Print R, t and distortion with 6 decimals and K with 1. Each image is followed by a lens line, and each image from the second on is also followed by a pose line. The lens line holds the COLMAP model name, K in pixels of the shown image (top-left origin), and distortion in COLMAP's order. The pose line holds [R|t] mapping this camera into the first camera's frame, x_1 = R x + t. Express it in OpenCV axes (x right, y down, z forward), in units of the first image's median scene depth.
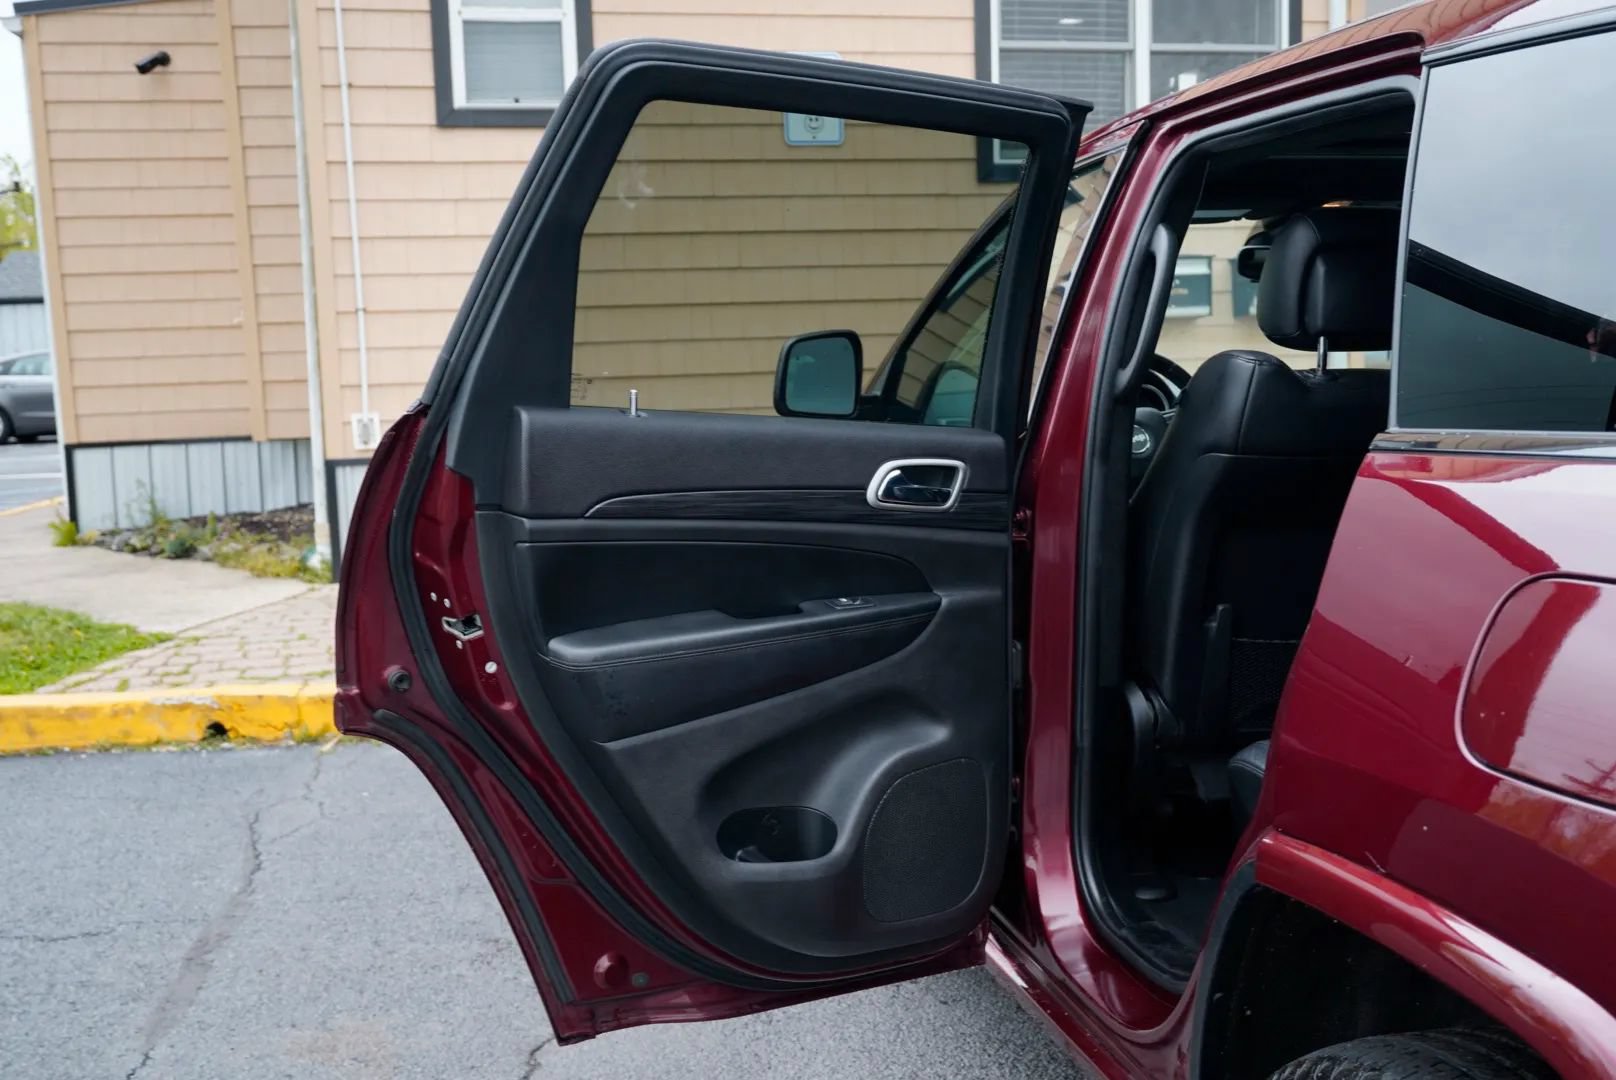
lens RADIAL K [[1481.4, 0, 797.7], [0, 1481.4, 542.5], [0, 0, 1]] dist [-0.004343, -0.001412]
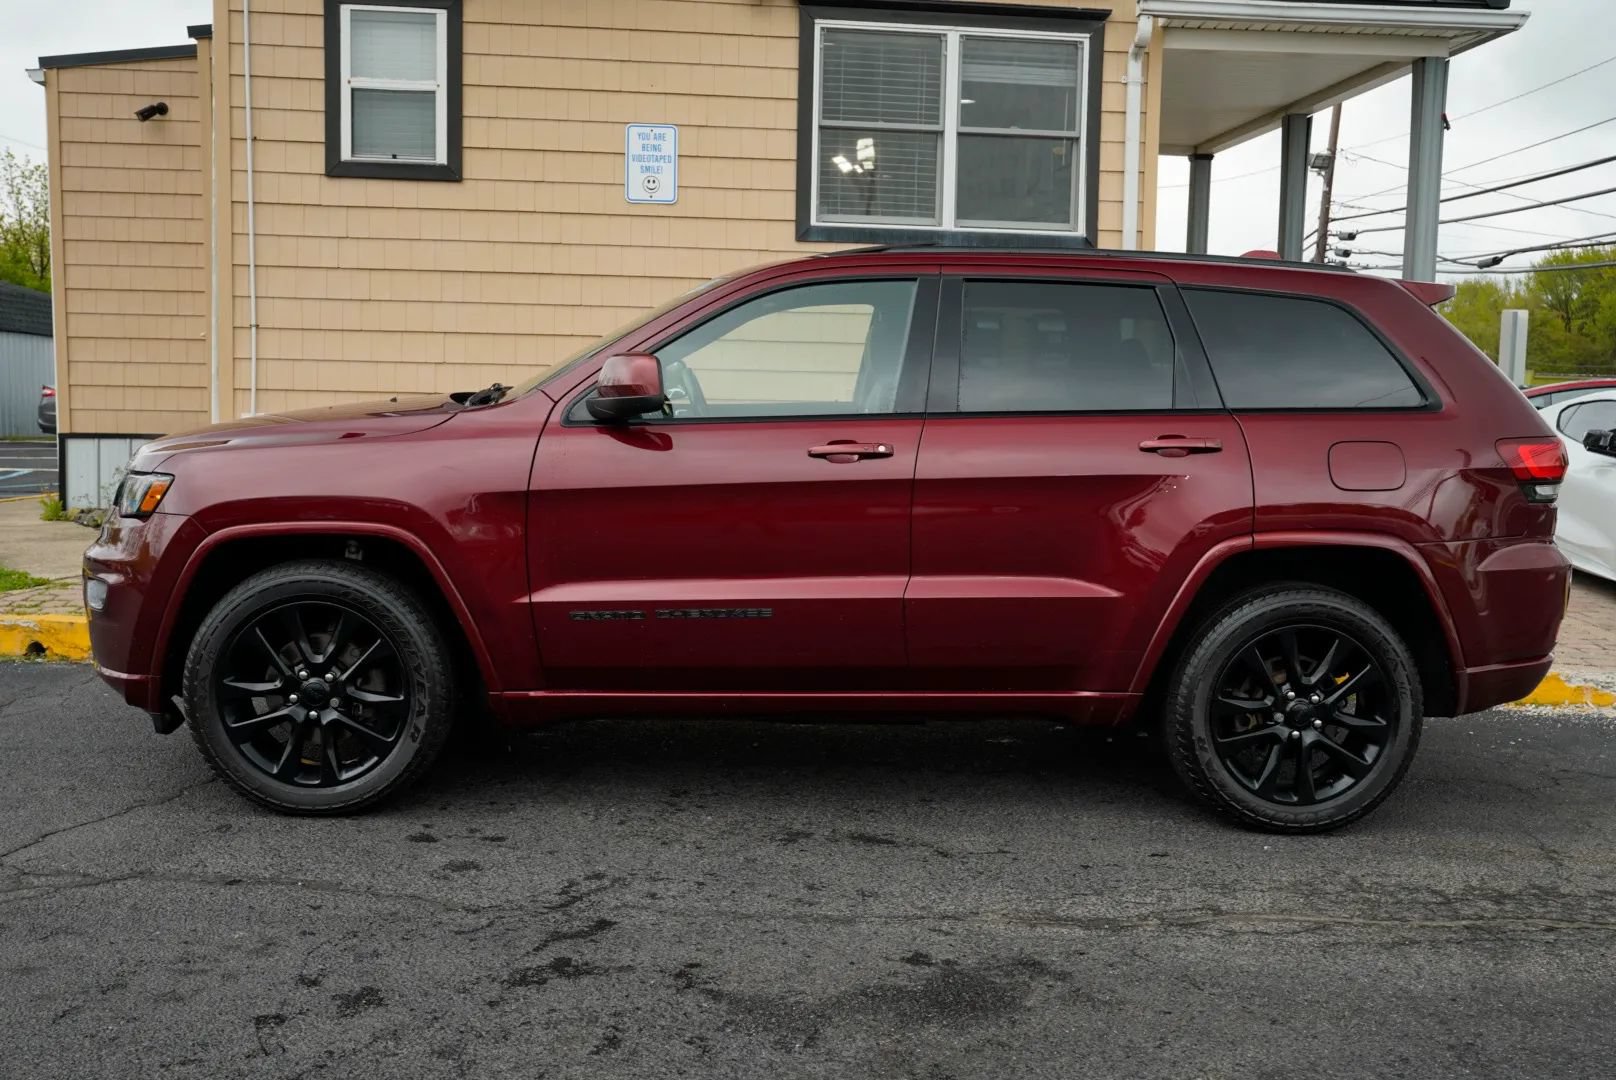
lens RADIAL K [[1462.7, 0, 786.5], [0, 1462.7, 547.7], [0, 0, 1]] dist [-0.003133, 0.001905]
pose [[0.994609, 0.058849, -0.085381, 0.227064], [-0.061346, 0.997753, -0.026922, 0.024479], [0.083605, 0.032015, 0.995985, -0.120500]]
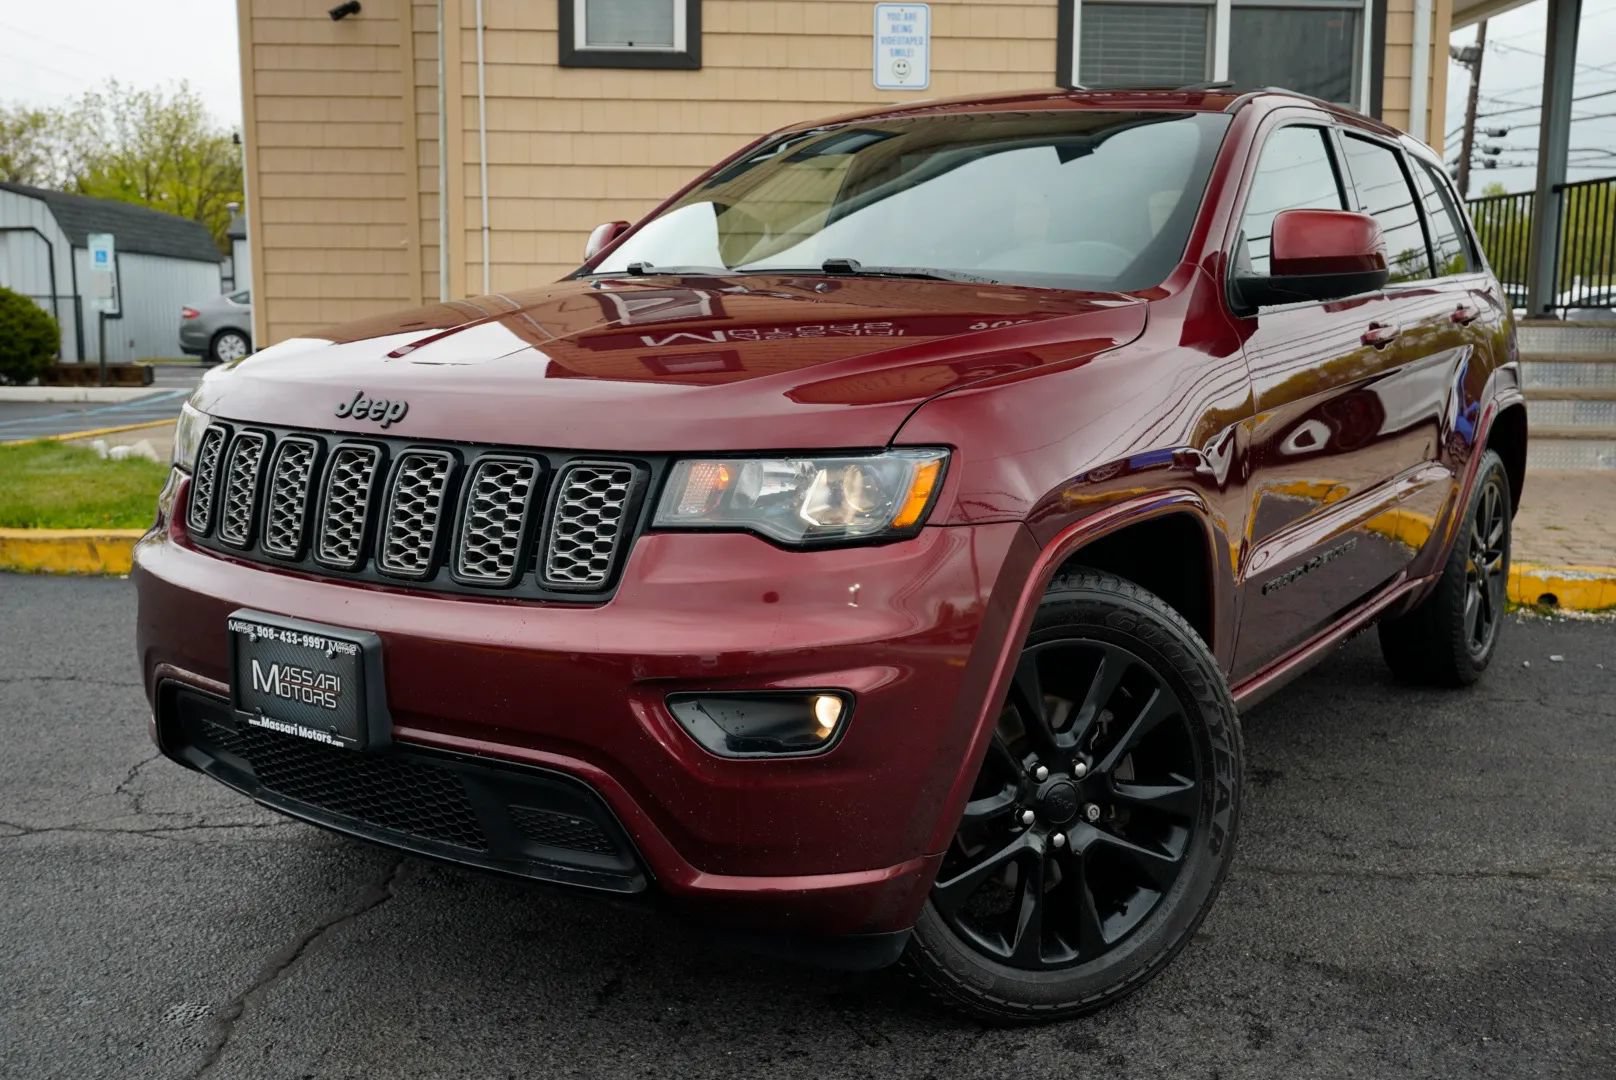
lens RADIAL K [[1469.1, 0, 806.6], [0, 1469.1, 528.1], [0, 0, 1]] dist [-0.006349, 0.004933]
pose [[0.989046, 0.057169, -0.136090, 0.105891], [-0.055089, 0.998301, 0.019006, 0.034309], [0.136946, -0.011300, 0.990514, -0.074027]]
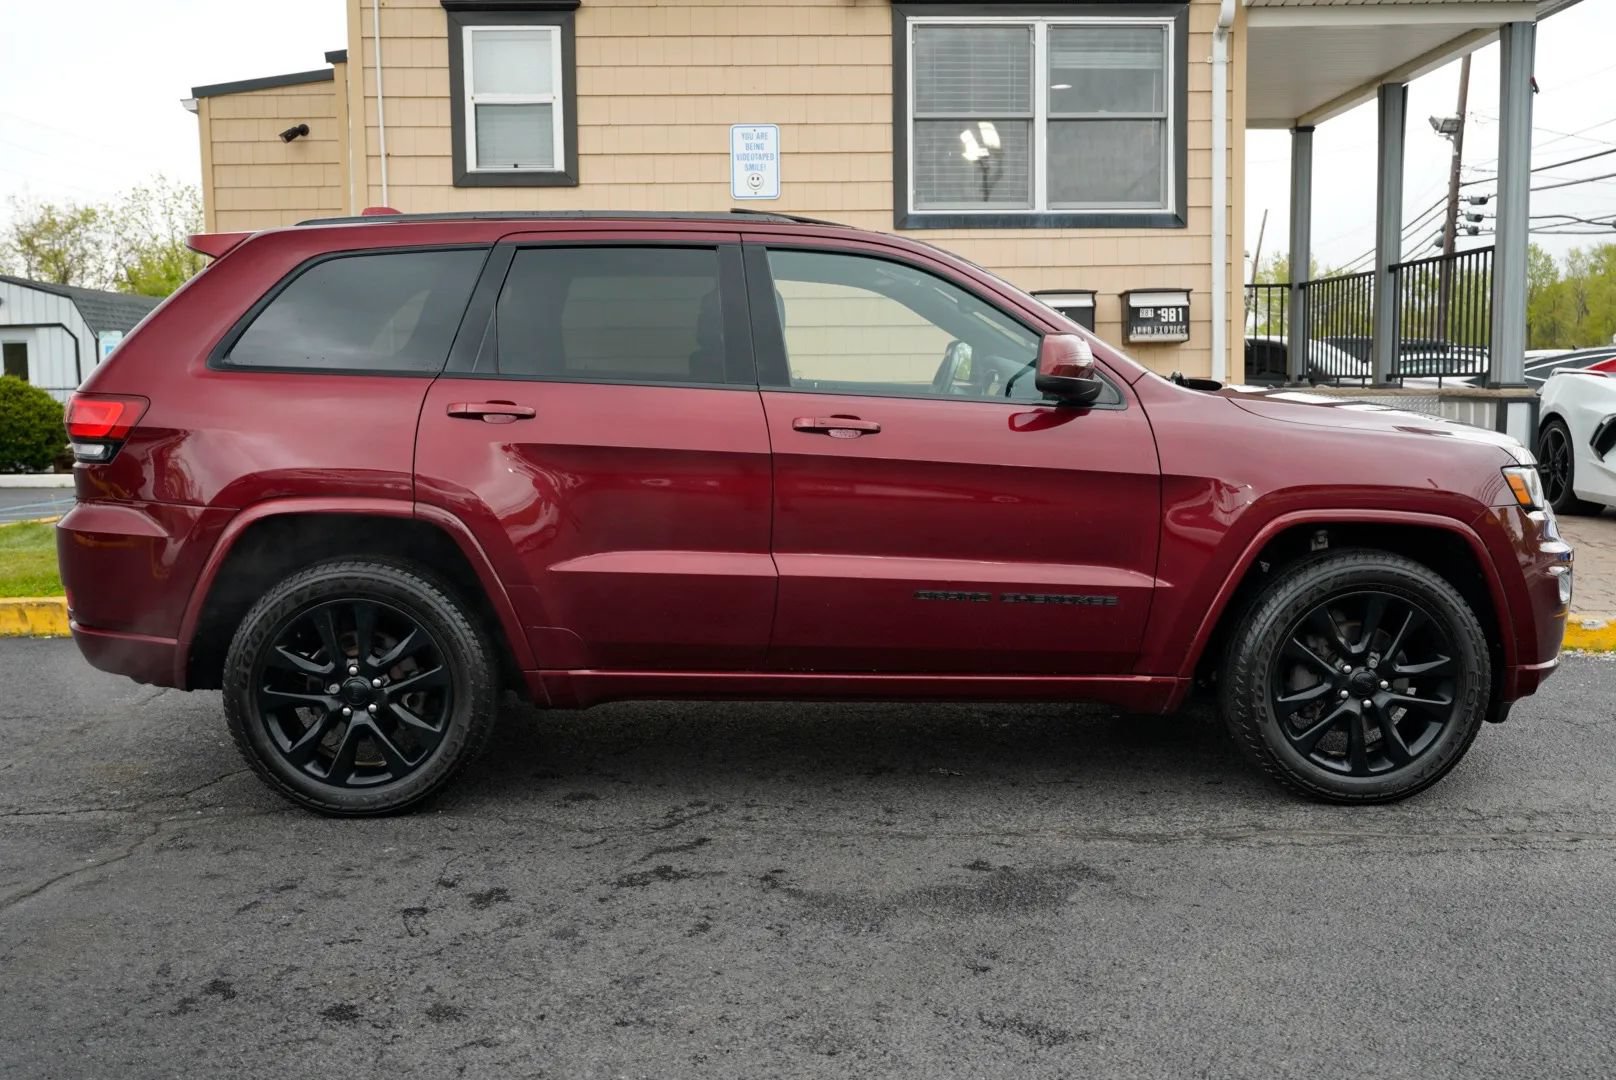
lens RADIAL K [[1454.5, 0, 808.0], [0, 1454.5, 540.0], [0, 0, 1]] dist [-0.001057, -0.008145]
pose [[0.986456, 0.034390, -0.160383, 0.252773], [-0.038152, 0.999063, -0.020434, 0.035224], [0.159529, 0.026276, 0.986843, -0.169072]]
